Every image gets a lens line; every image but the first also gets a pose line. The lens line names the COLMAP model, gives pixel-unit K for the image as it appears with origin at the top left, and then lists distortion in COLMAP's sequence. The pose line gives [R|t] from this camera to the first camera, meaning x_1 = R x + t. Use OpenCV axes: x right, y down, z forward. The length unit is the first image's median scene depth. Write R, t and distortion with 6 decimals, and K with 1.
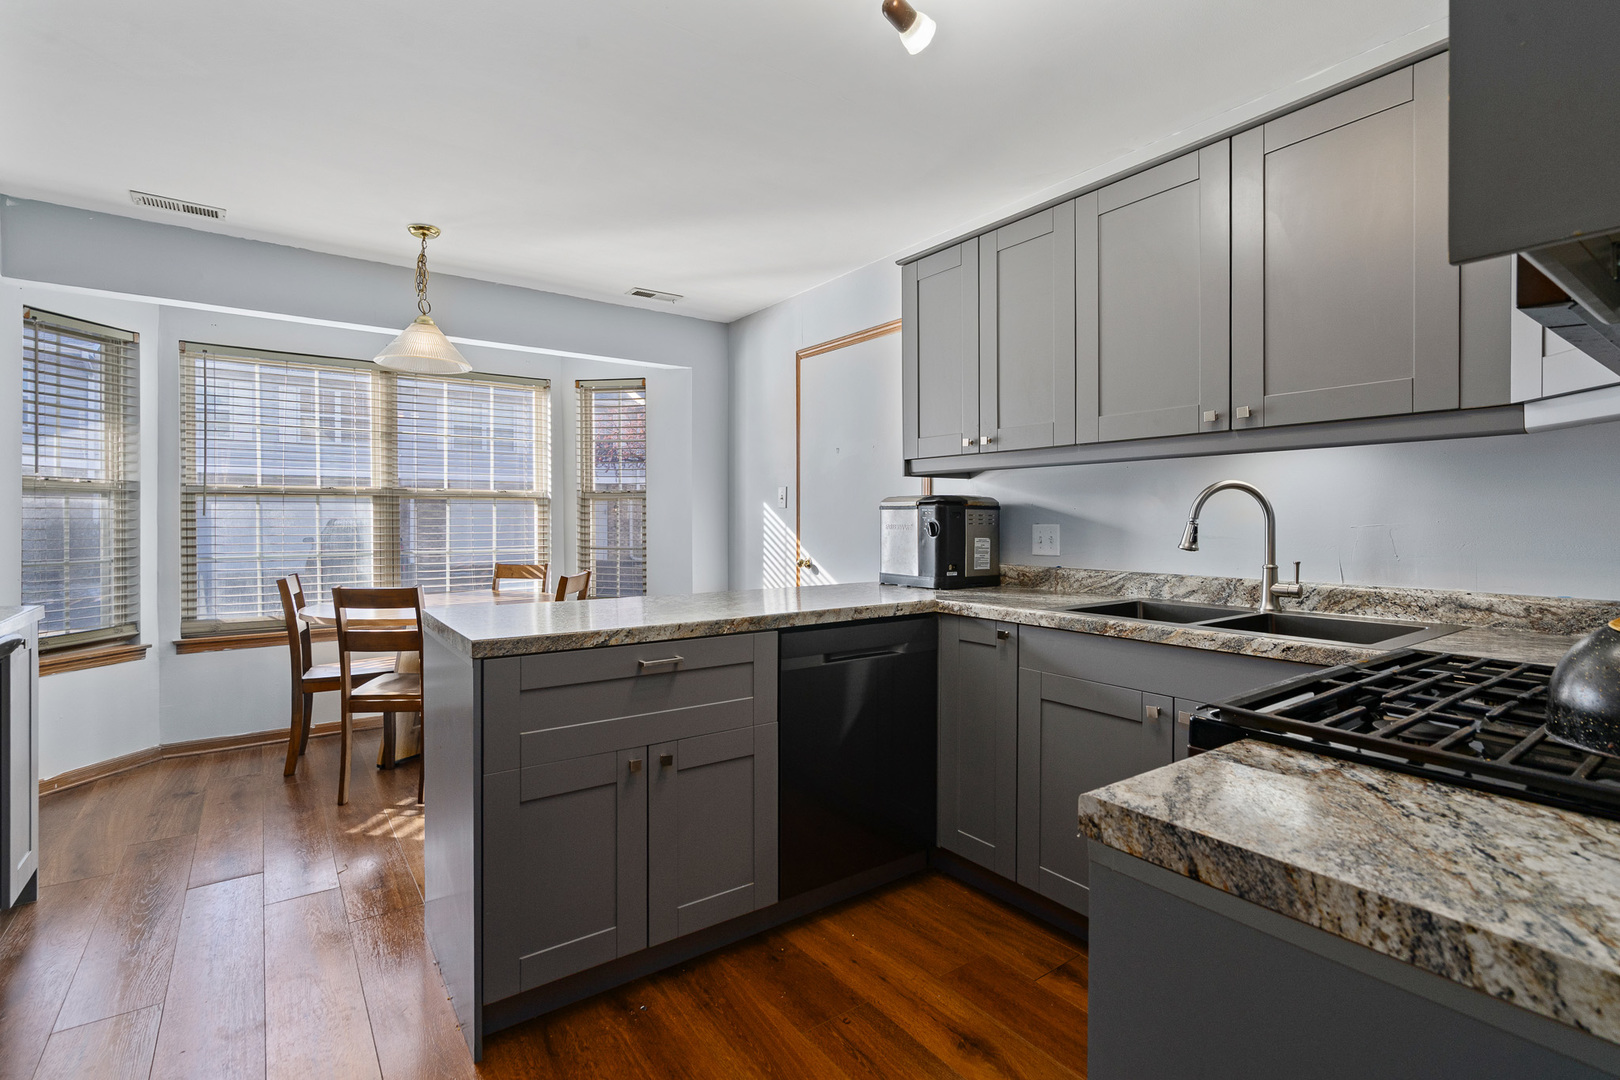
lens RADIAL K [[744.5, 0, 802.8], [0, 744.5, 523.3], [0, 0, 1]] dist [-0.005000, 0.002704]
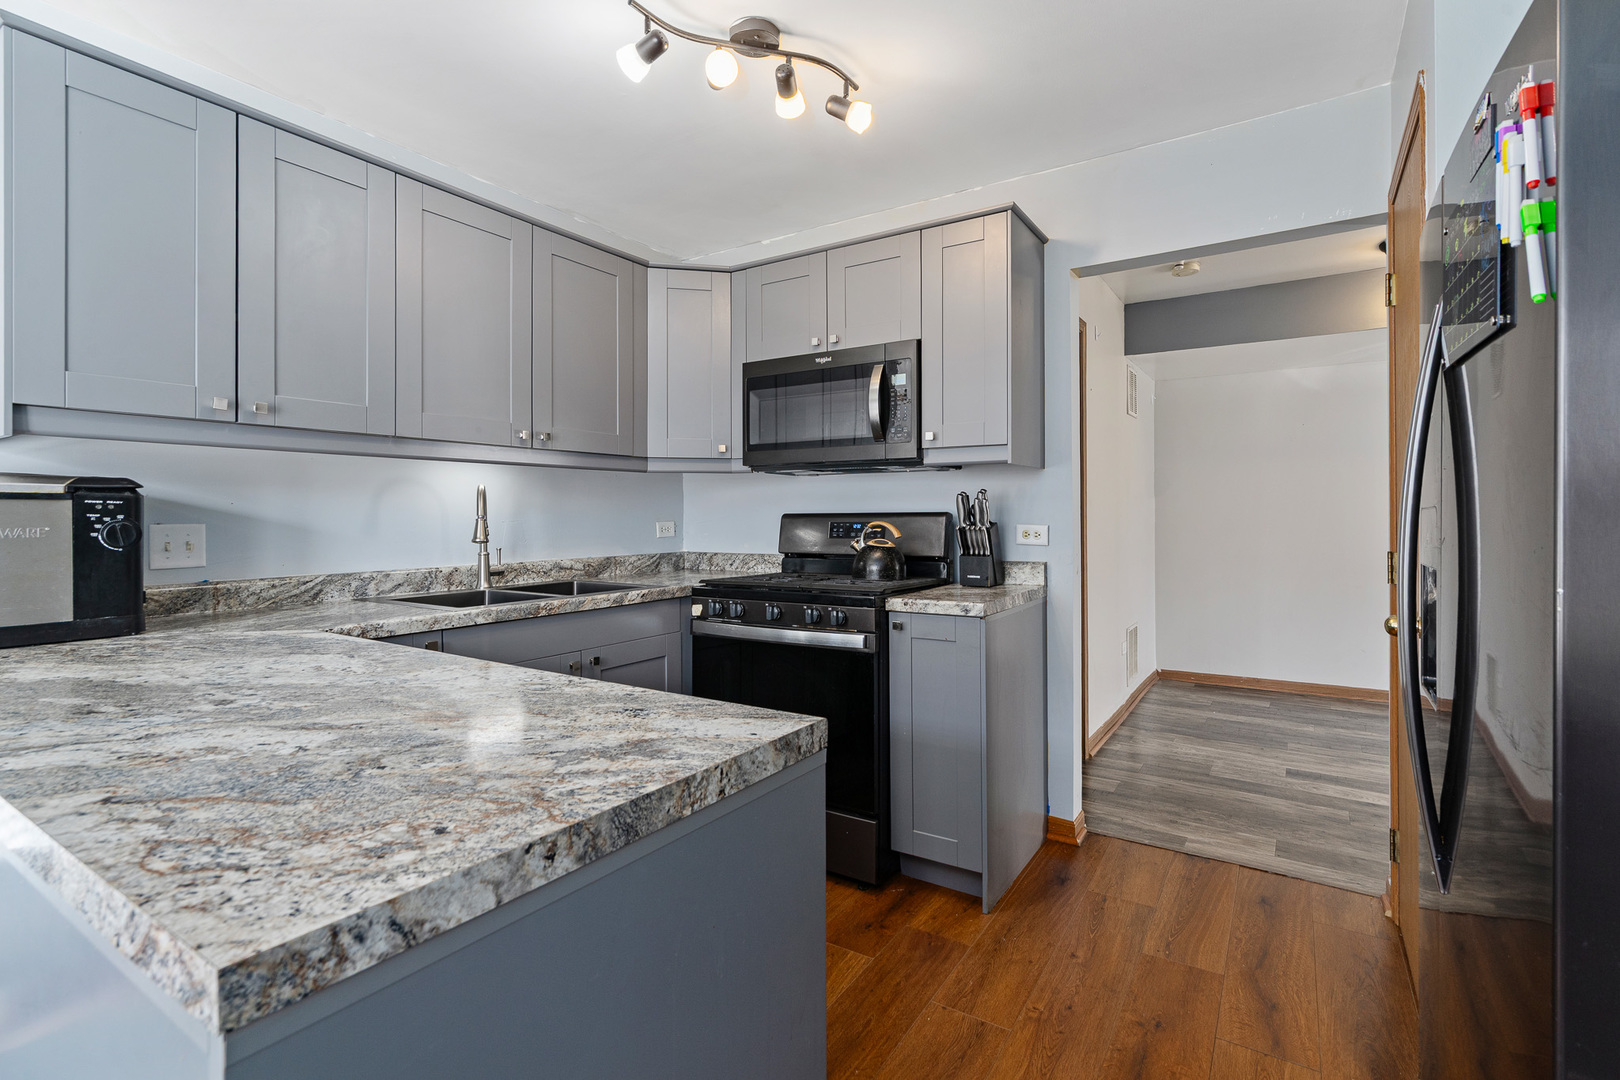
lens RADIAL K [[744.5, 0, 811.5], [0, 744.5, 527.1], [0, 0, 1]] dist [-0.005000, 0.002704]
pose [[-0.365838, -0.014109, 0.930572, -0.668569], [0.006911, 0.999816, 0.017876, -0.005475], [-0.930653, 0.012971, -0.365673, 0.829079]]
